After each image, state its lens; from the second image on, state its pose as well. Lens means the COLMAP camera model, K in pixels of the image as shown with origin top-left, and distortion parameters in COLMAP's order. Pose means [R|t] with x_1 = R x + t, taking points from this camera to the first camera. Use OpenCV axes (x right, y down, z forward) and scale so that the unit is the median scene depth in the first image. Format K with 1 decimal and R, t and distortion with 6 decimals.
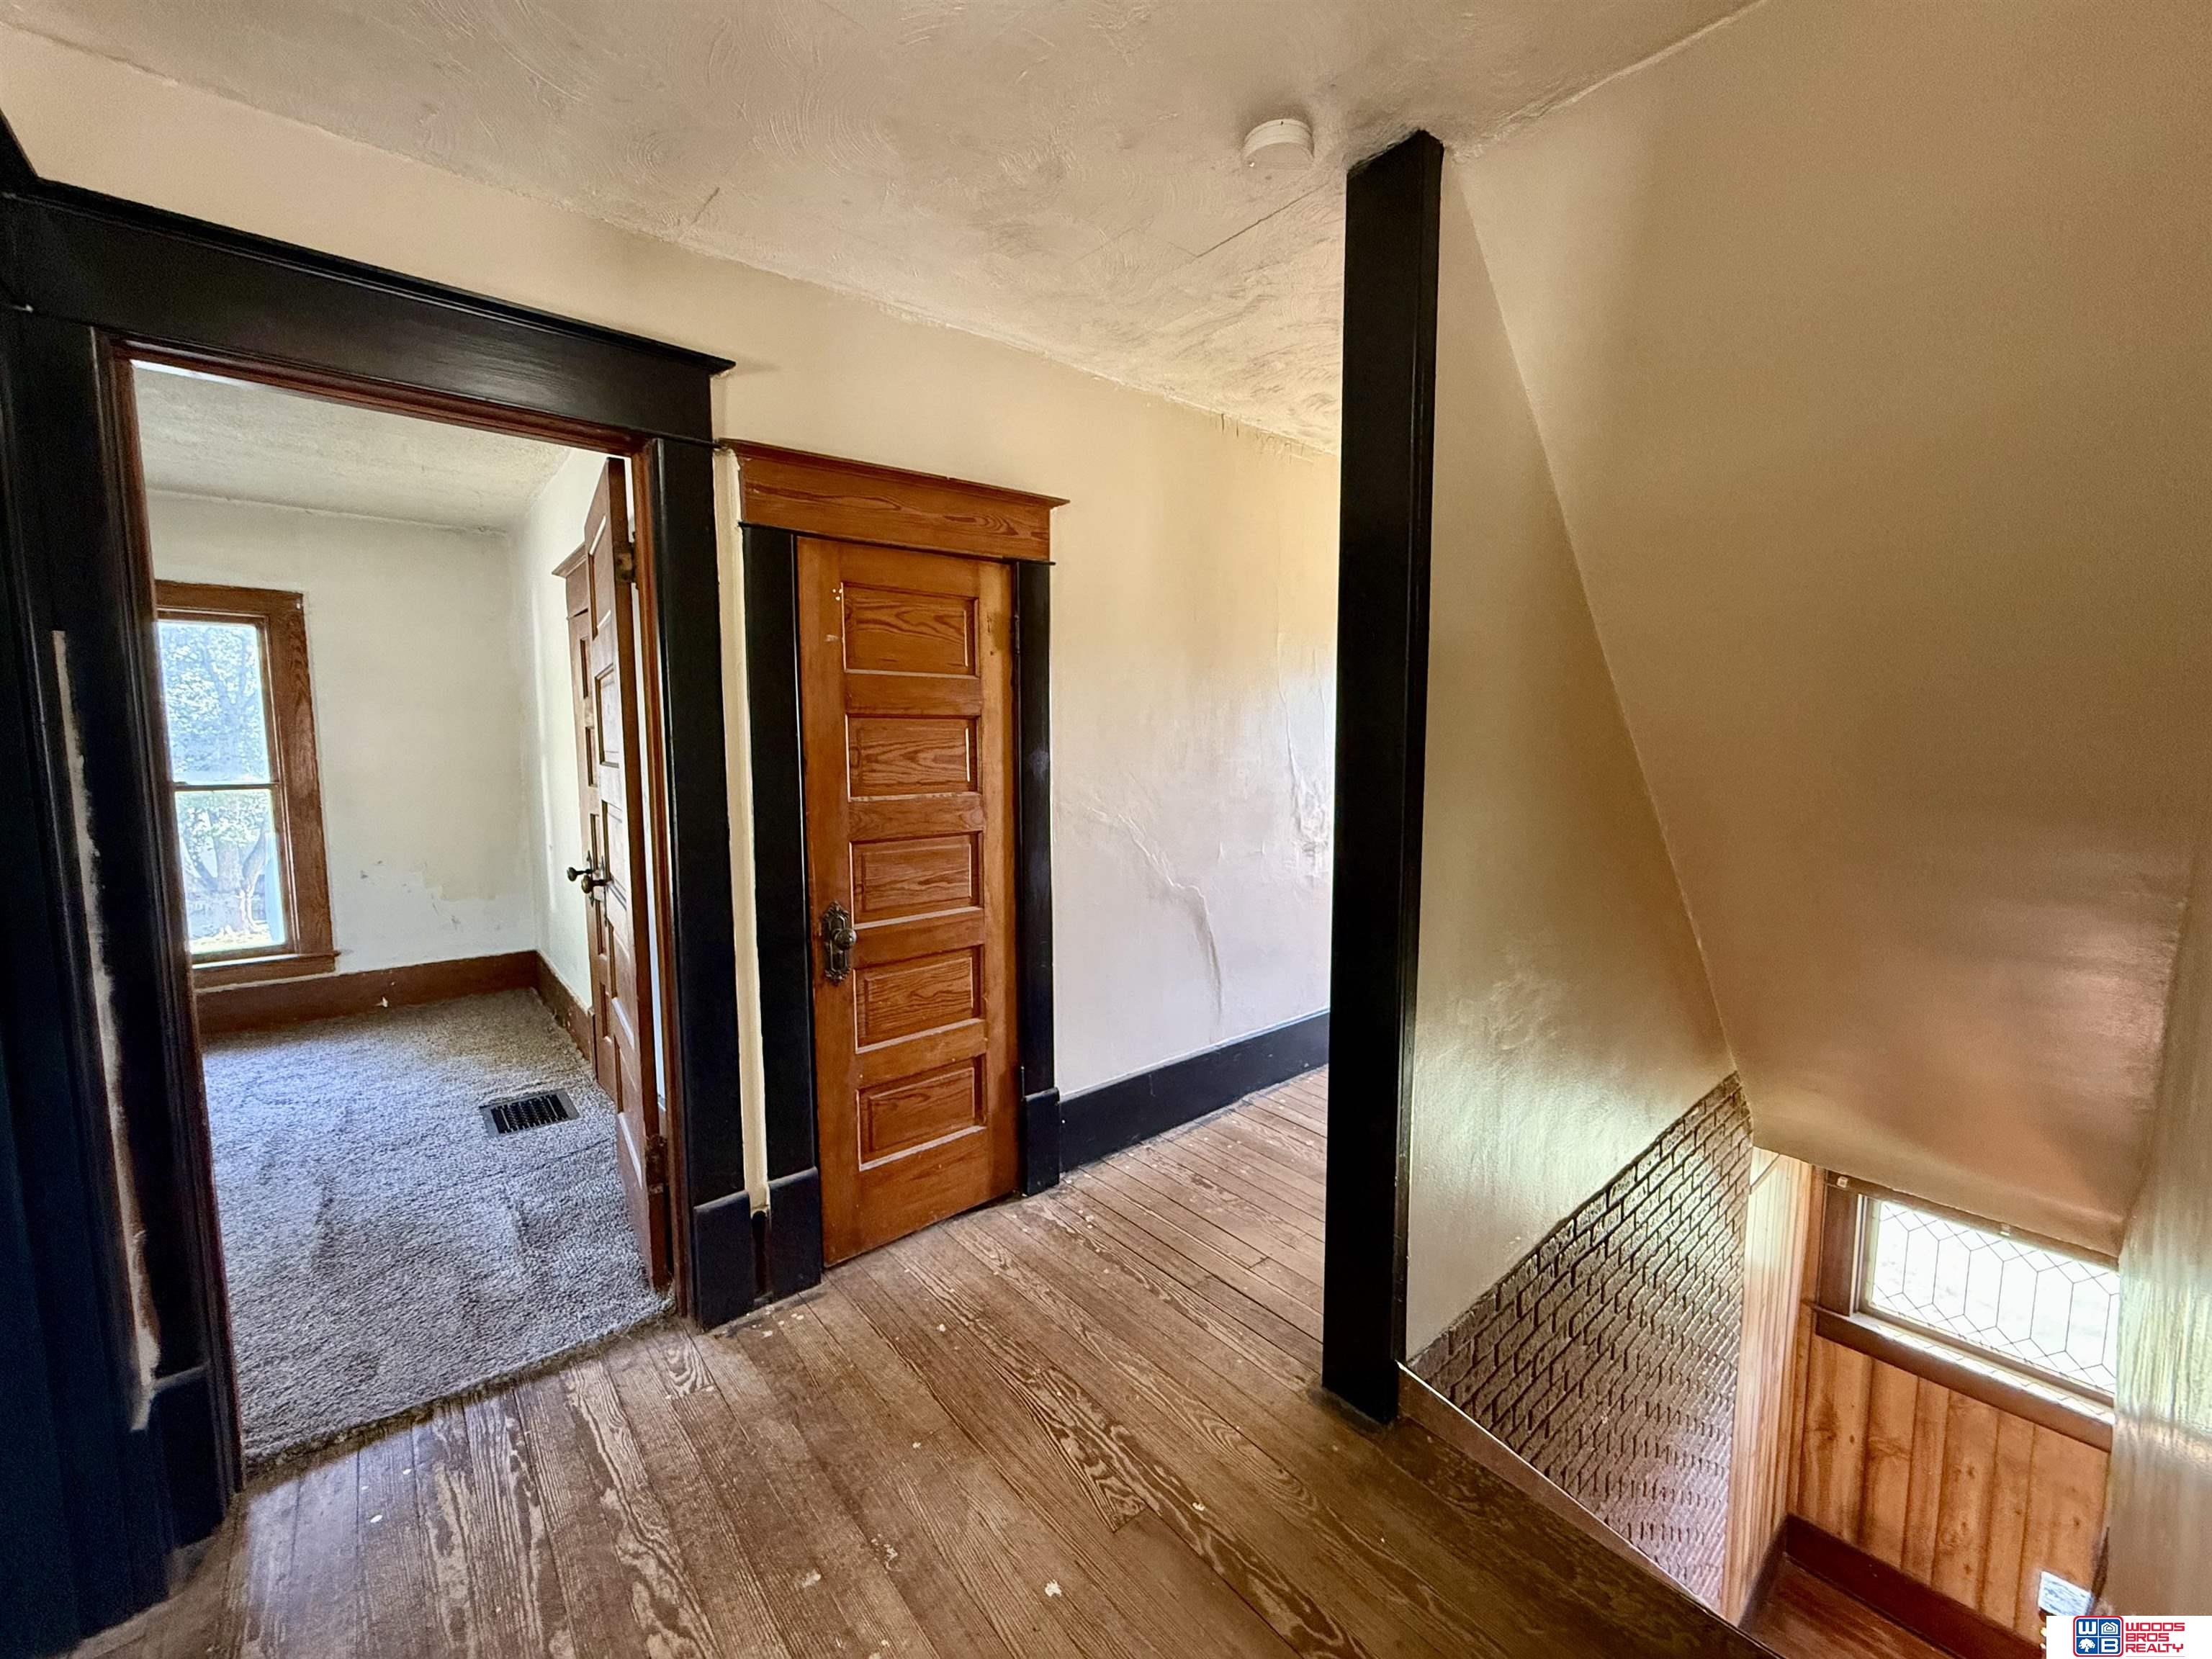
lens RADIAL K [[879.9, 0, 1095.9], [0, 879.9, 828.2], [0, 0, 1]] dist [0.000917, -0.000201]
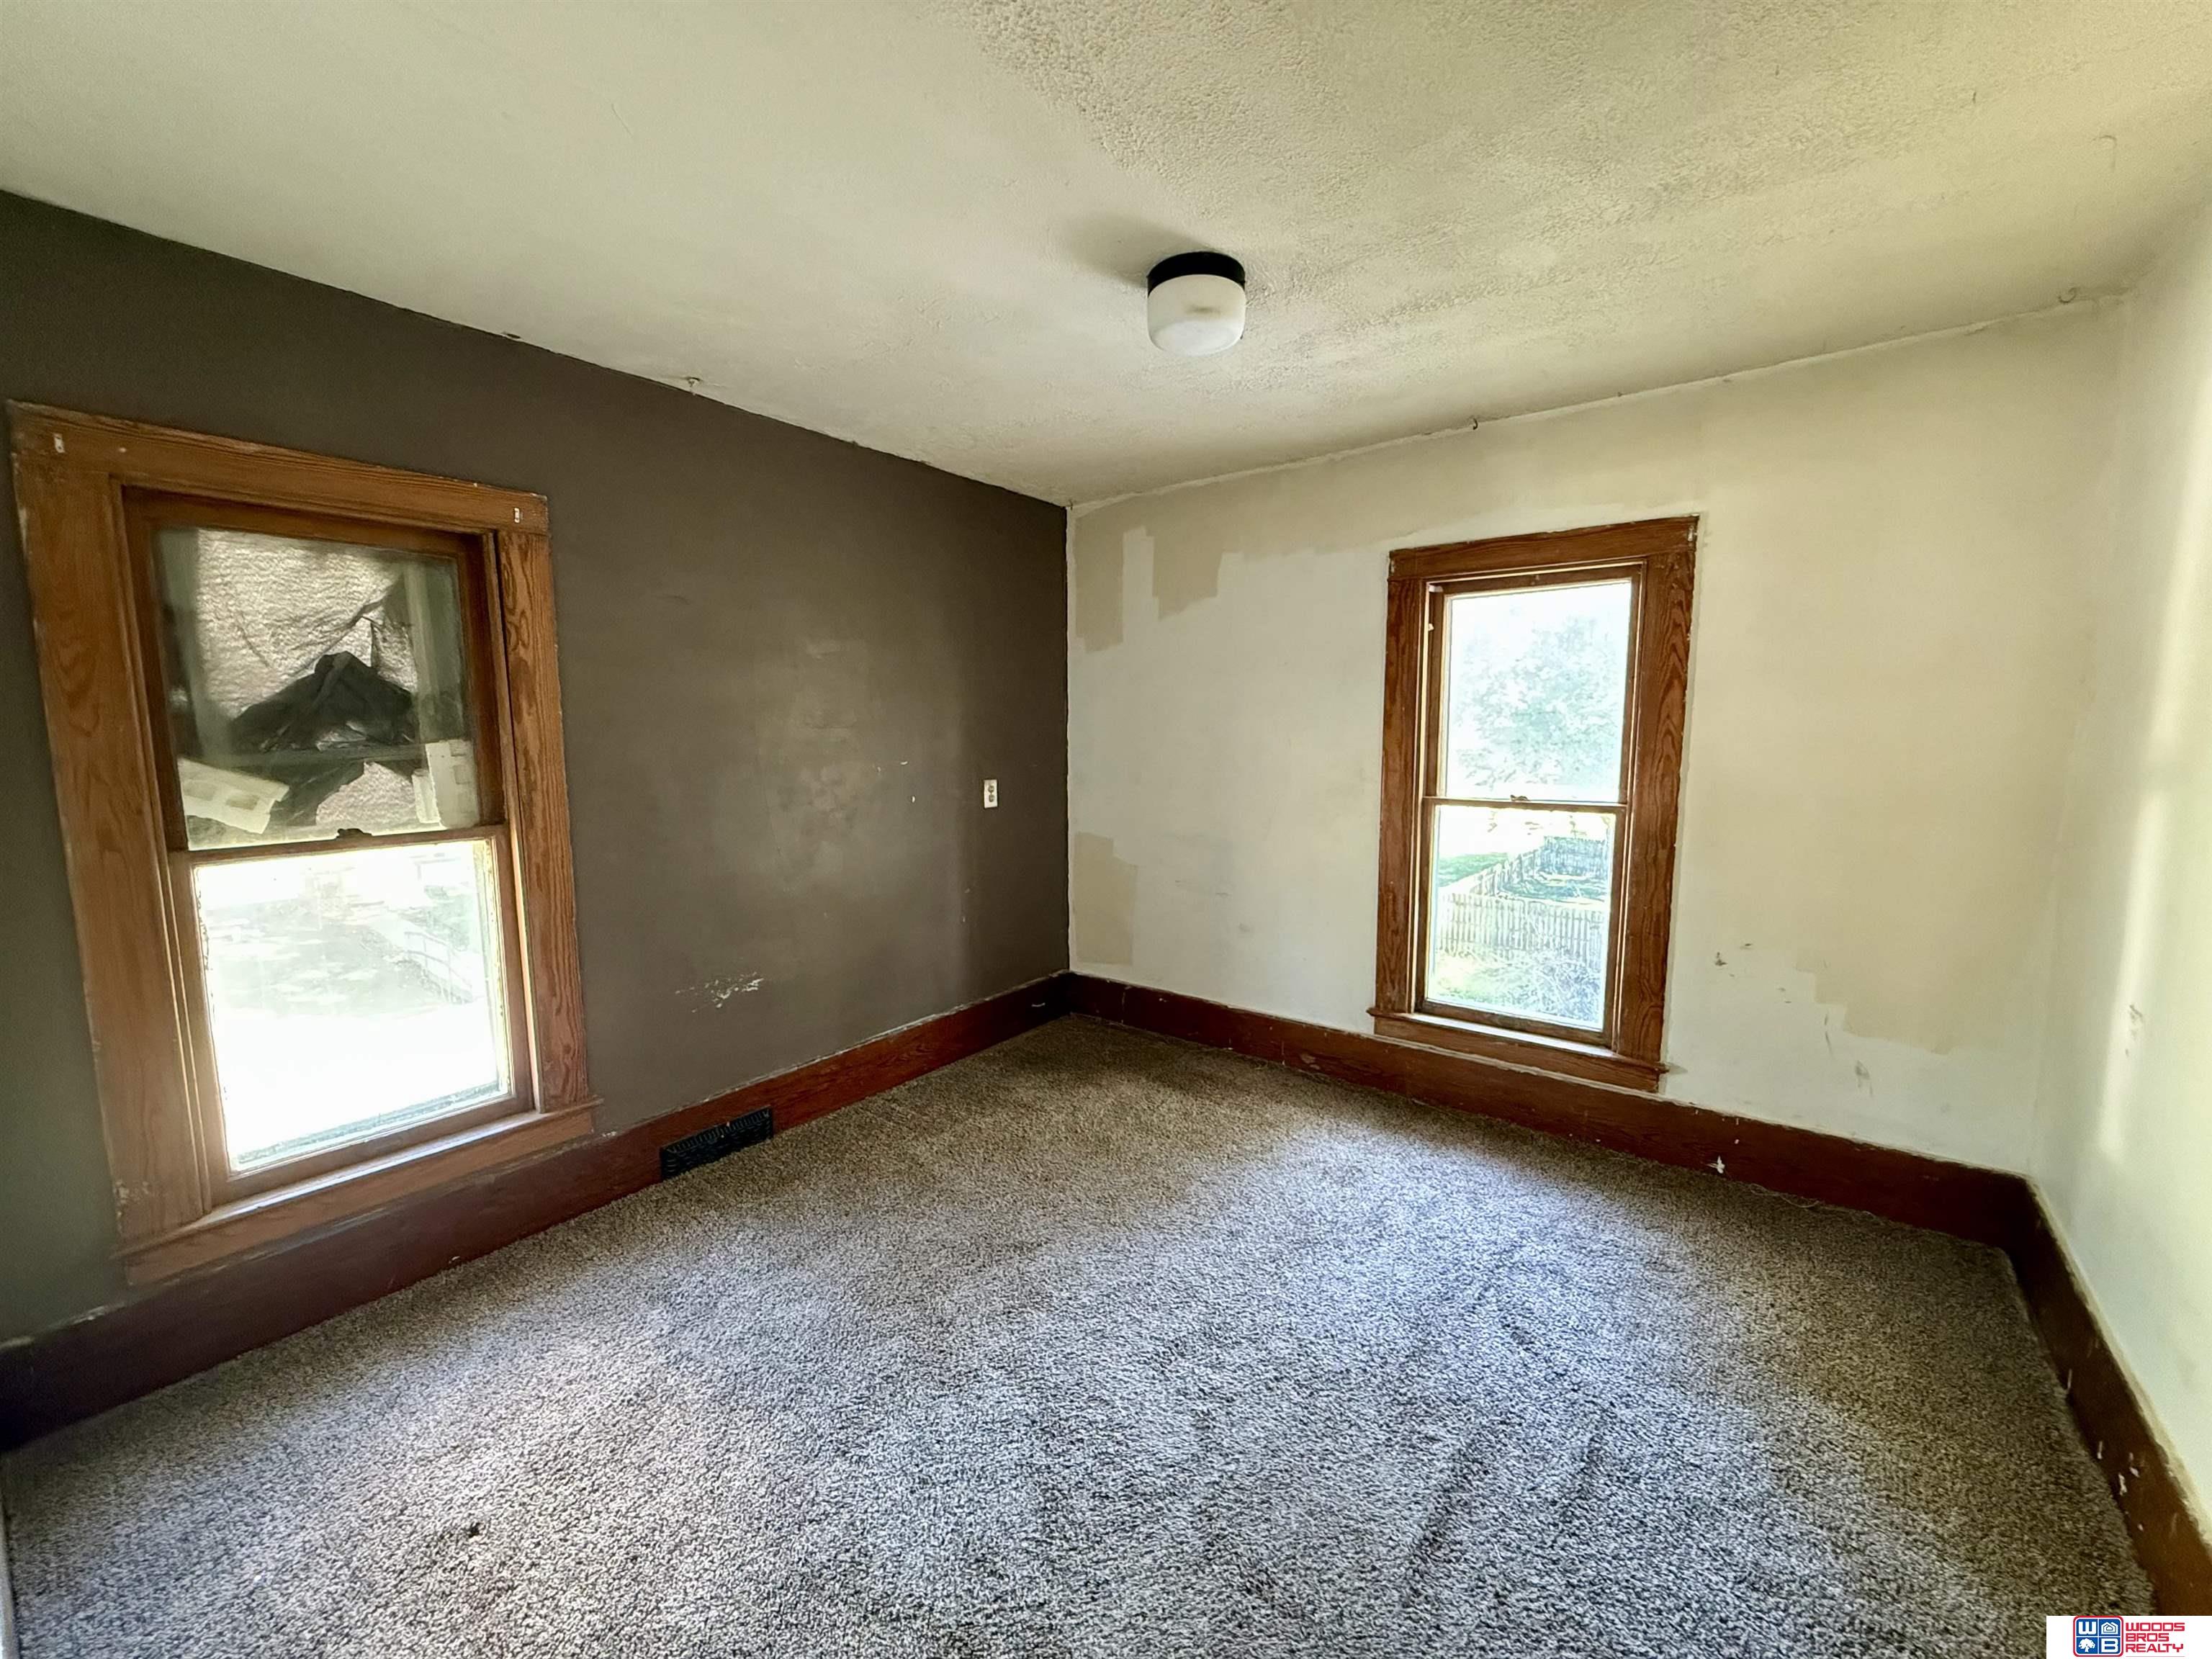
lens RADIAL K [[879.9, 0, 1095.6], [0, 879.9, 826.0], [0, 0, 1]] dist [0.000917, -0.000201]
pose [[0.212511, 0.112540, -0.970656, -0.346077], [-0.090223, 0.991362, 0.095188, -0.064336], [0.972984, 0.067347, 0.220829, 0.444635]]
